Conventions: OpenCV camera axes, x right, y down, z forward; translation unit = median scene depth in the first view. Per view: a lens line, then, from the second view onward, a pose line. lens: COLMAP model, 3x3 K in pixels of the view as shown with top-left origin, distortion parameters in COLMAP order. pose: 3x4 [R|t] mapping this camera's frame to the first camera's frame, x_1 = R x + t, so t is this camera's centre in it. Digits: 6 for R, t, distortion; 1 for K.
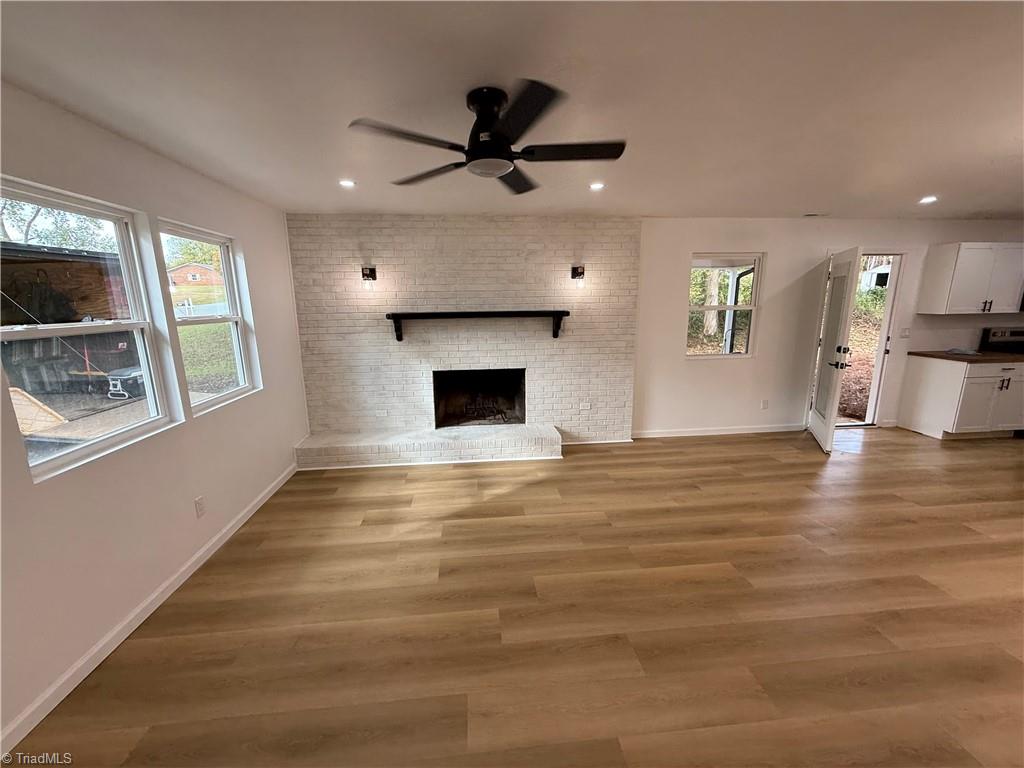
lens RADIAL K [[409.4, 0, 512.0], [0, 409.4, 384.0], [0, 0, 1]] dist [-0.001397, -0.000110]
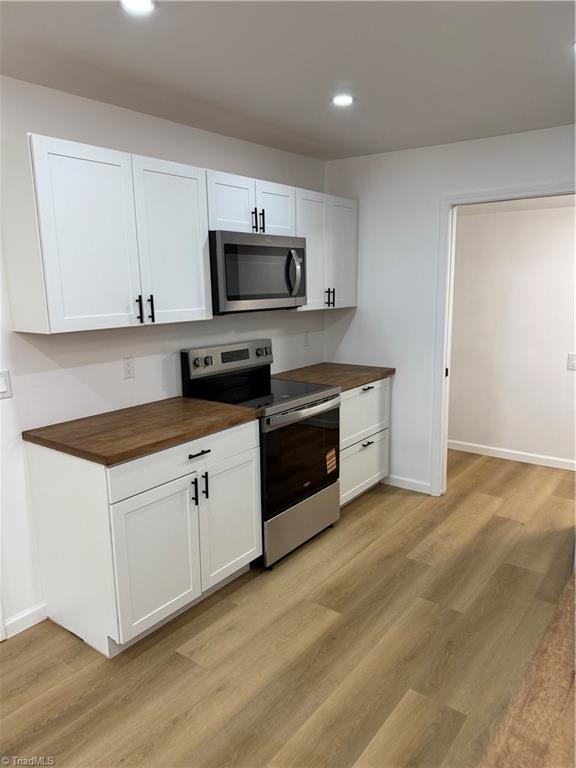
lens RADIAL K [[533.7, 0, 288.0], [0, 533.7, 384.0], [0, 0, 1]] dist [0.109565, -0.141813]
pose [[0.680242, -0.139819, 0.719529, 0.913950], [0.159474, 0.986354, 0.040903, -0.121096], [-0.715430, 0.086922, 0.693257, 0.553806]]
